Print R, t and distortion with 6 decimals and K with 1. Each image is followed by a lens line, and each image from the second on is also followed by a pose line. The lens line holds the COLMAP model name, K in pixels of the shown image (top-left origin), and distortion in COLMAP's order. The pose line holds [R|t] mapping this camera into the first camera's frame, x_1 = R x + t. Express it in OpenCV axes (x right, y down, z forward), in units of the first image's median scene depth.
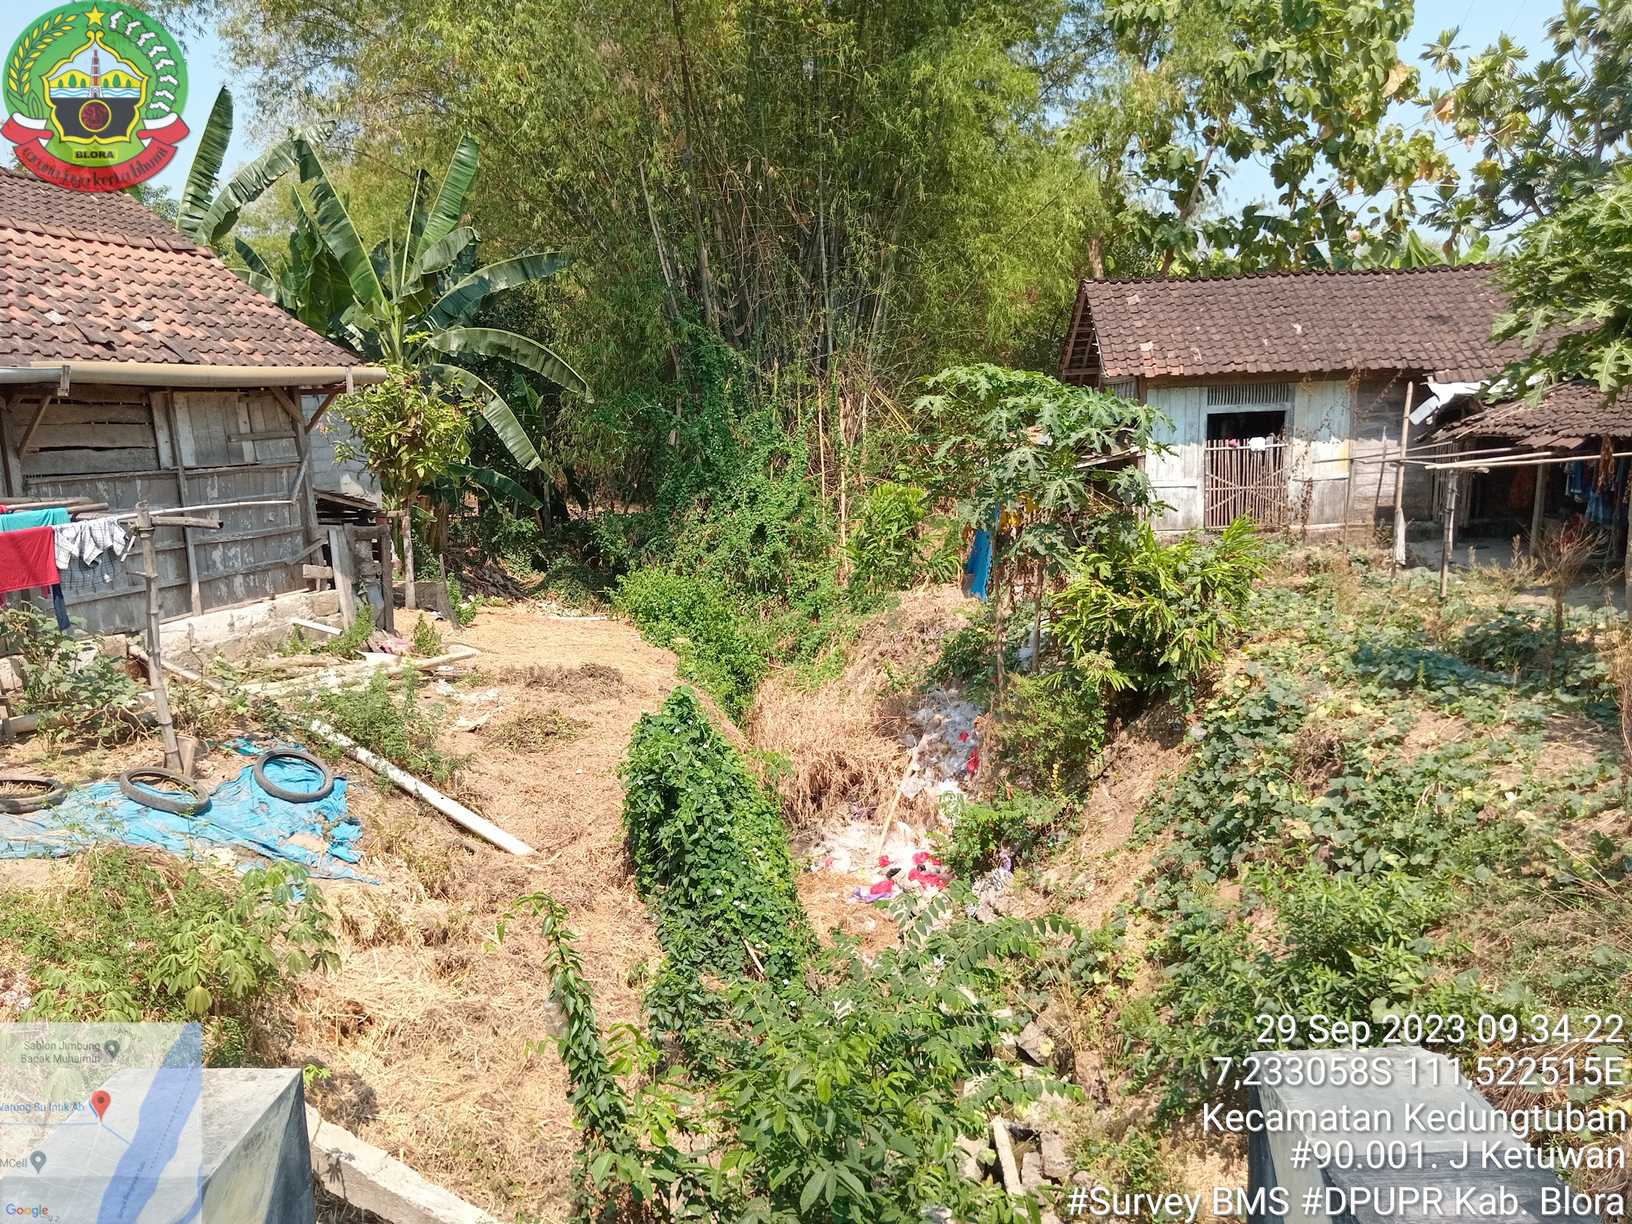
lens RADIAL K [[1225.4, 0, 818.7], [0, 1225.4, 625.7], [0, 0, 1]] dist [0.031016, -0.074617]
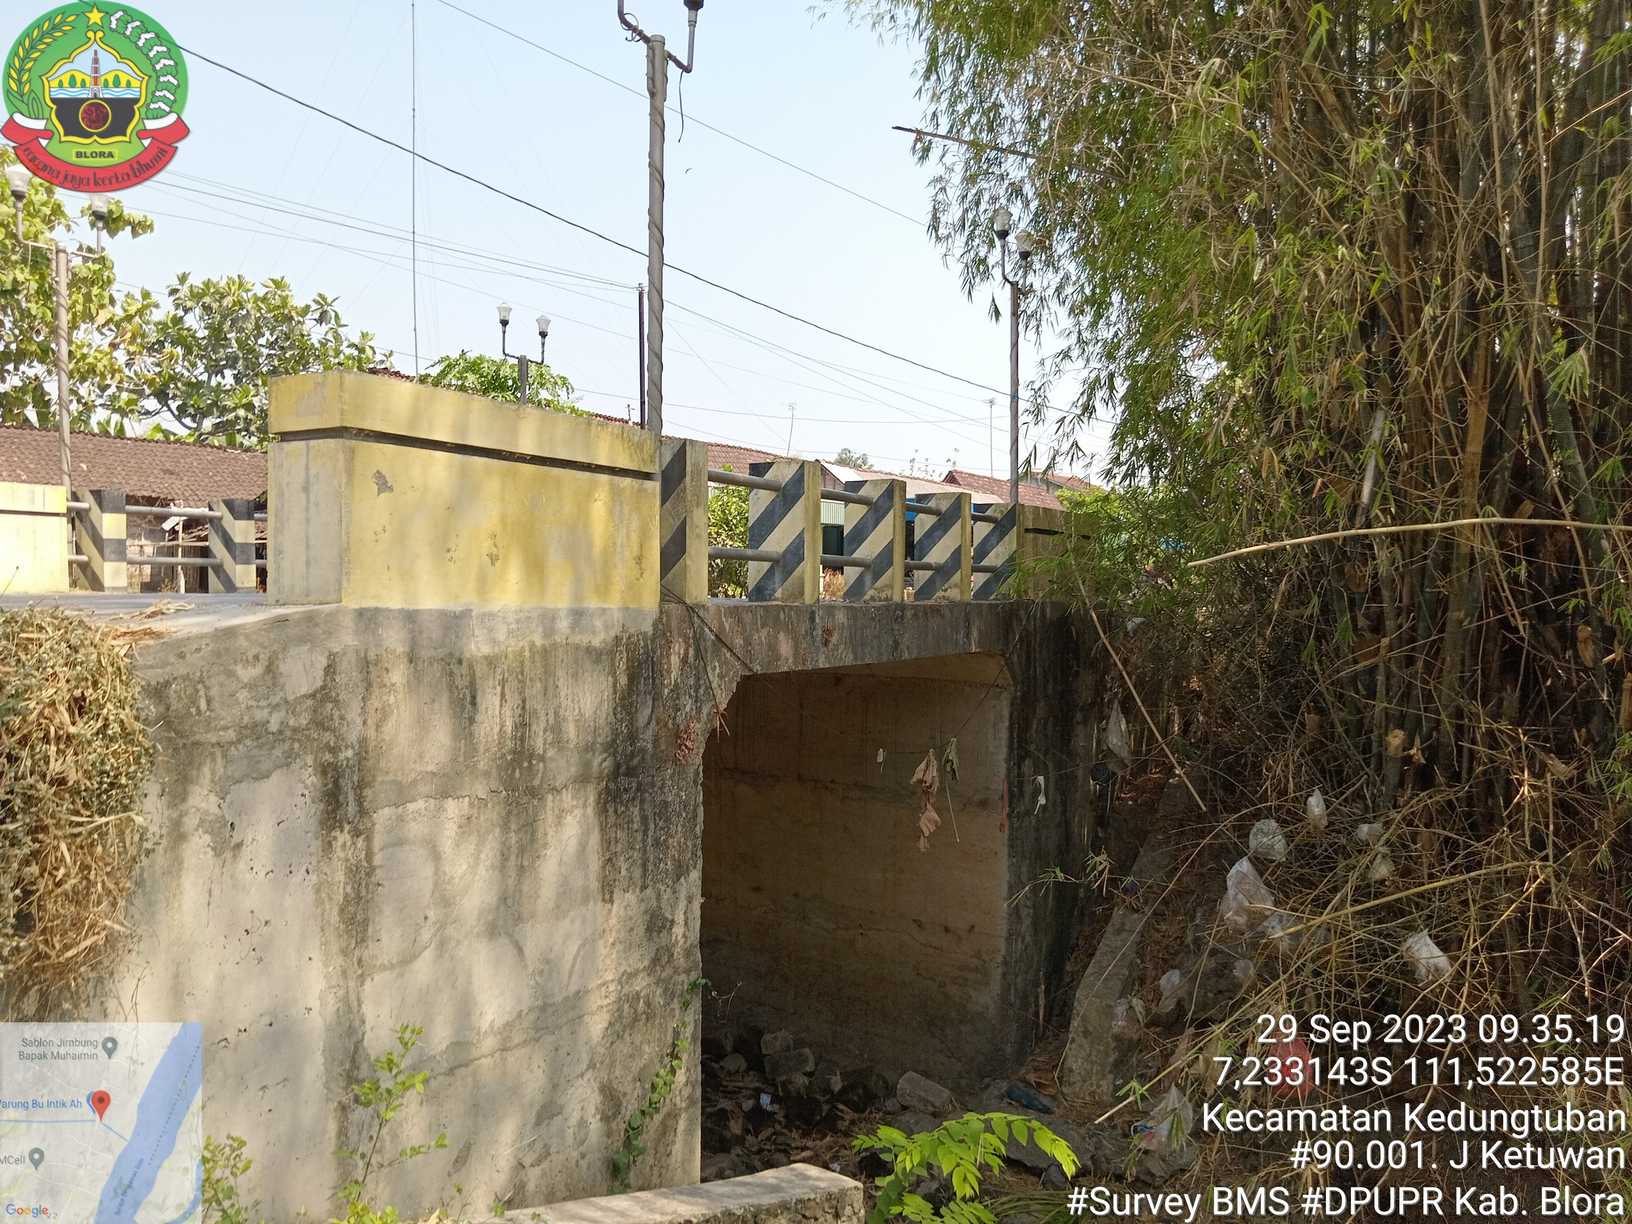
lens RADIAL K [[1233.7, 0, 812.9], [0, 1233.7, 613.8], [0, 0, 1]] dist [0.018324, -0.012880]
pose [[0.477688, 0.009517, 0.878478, -0.540749], [0.129548, 0.988247, -0.081150, 0.185096], [-0.868925, 0.152569, 0.470841, -0.505136]]
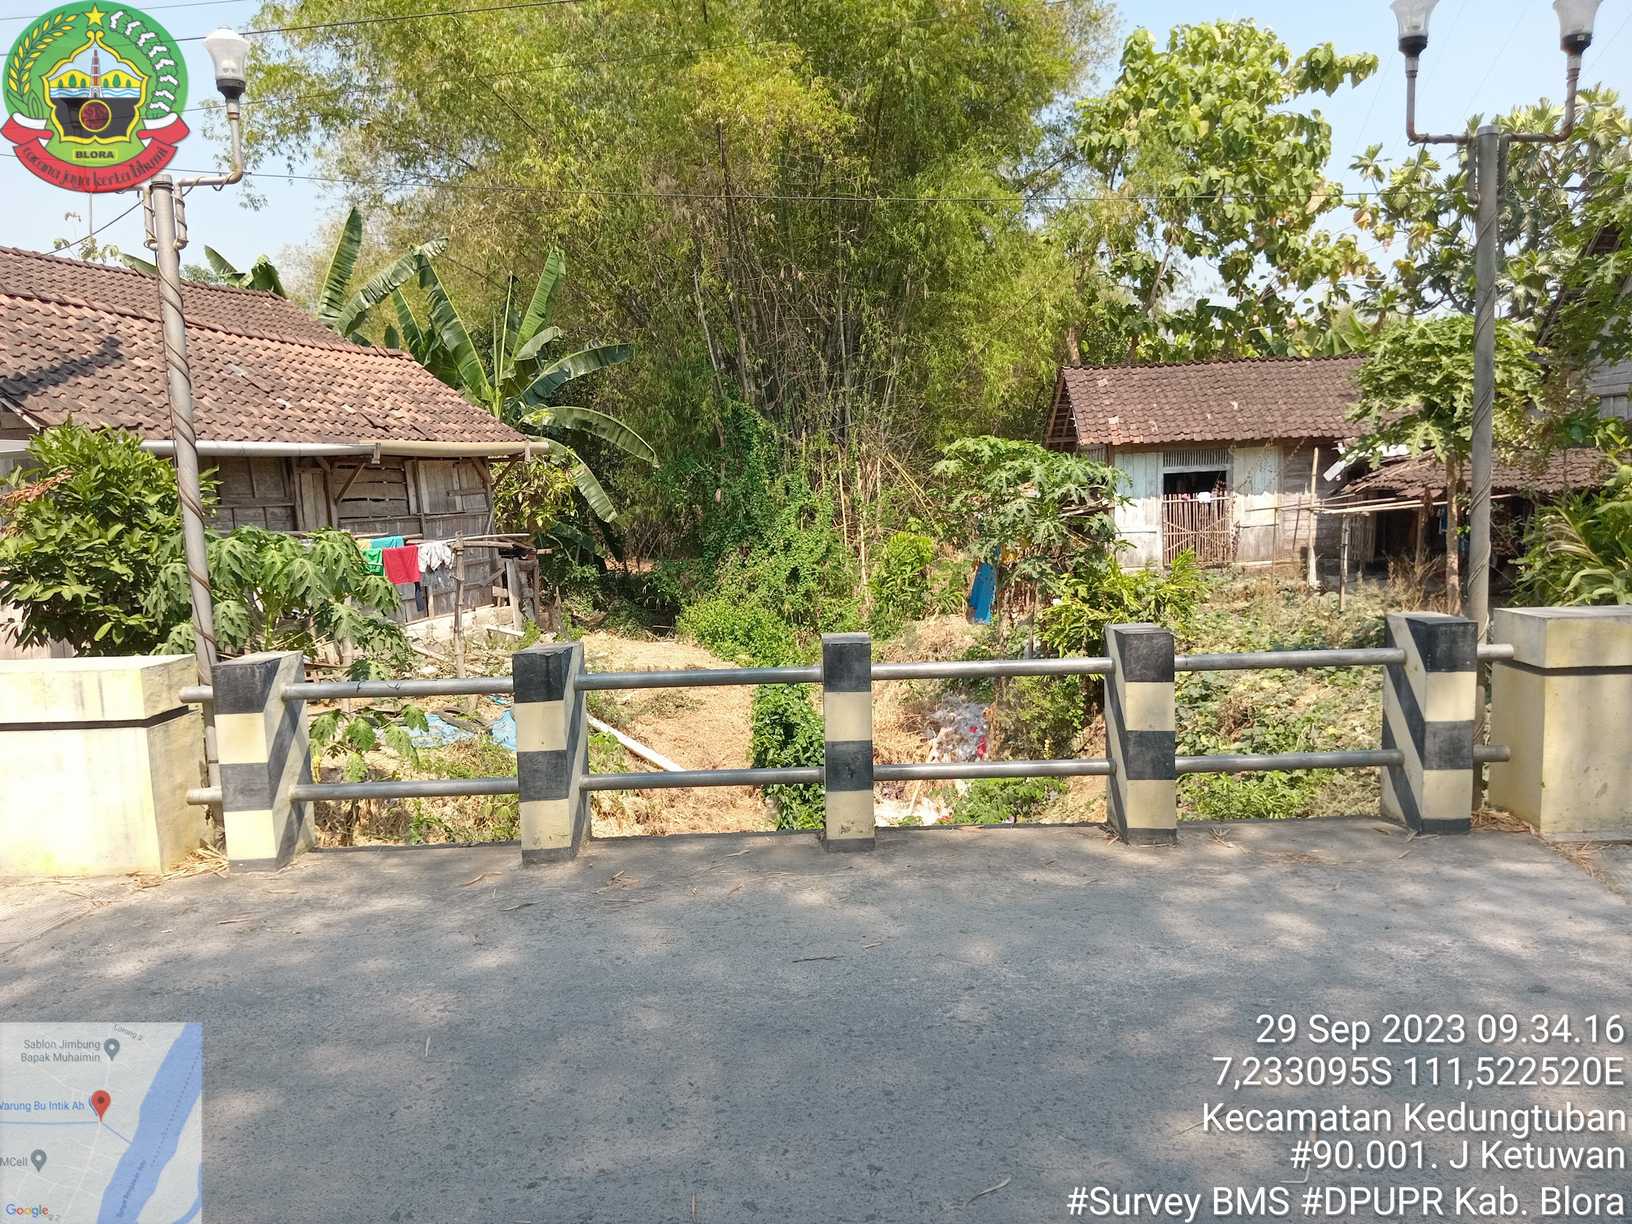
lens RADIAL K [[1233.7, 0, 812.9], [0, 1233.7, 613.8], [0, 0, 1]] dist [0.018324, -0.012880]
pose [[0.999951, -0.005616, 0.008193, -0.048859], [0.006098, 0.998170, -0.060156, 0.041697], [-0.007840, 0.060203, 0.998155, -0.233325]]
